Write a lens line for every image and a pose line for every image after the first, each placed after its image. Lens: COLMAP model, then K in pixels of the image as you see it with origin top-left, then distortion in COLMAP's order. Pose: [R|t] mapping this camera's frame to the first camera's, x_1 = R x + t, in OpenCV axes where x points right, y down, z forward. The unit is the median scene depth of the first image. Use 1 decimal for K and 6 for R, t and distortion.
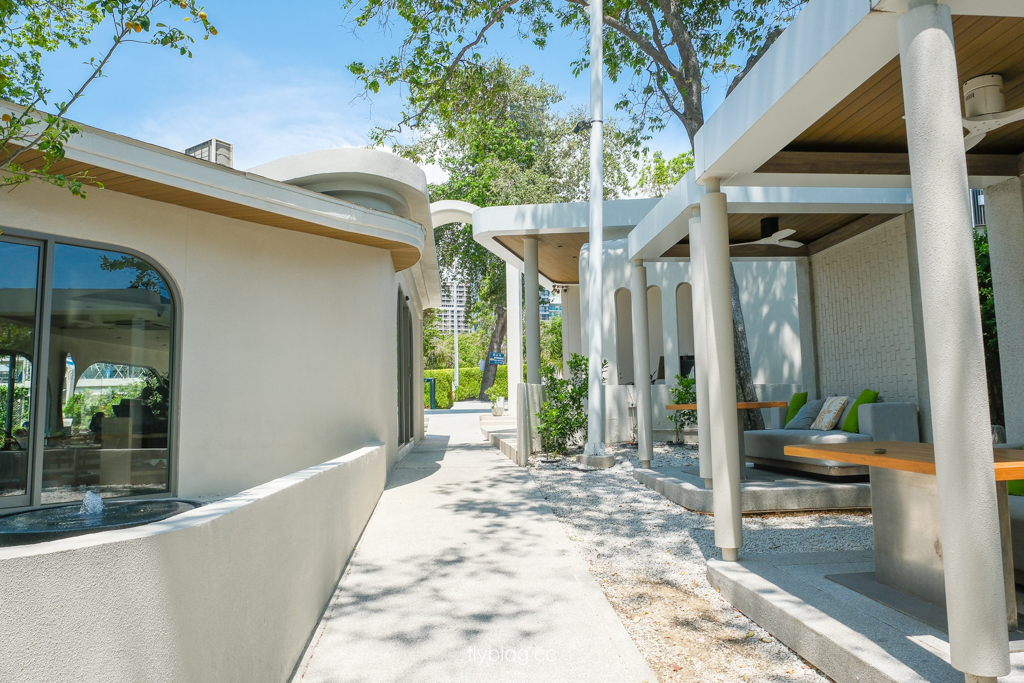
lens RADIAL K [[705.8, 0, 514.6], [0, 705.8, 336.6], [0, 0, 1]] dist [-0.021768, 0.003625]
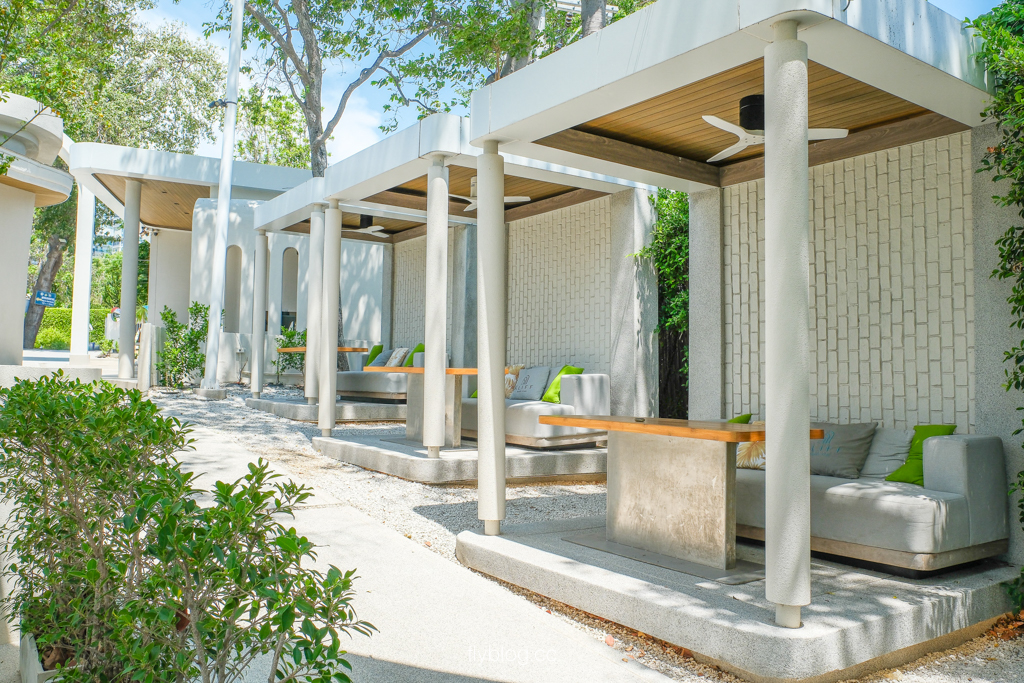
lens RADIAL K [[810.5, 0, 513.6], [0, 810.5, 335.8], [0, 0, 1]] dist [-0.005827, -0.000489]
pose [[0.855008, 0.060364, 0.515089, -0.125484], [-0.087271, 0.995786, 0.028165, -0.002589], [-0.511219, -0.069034, 0.856674, -0.335189]]
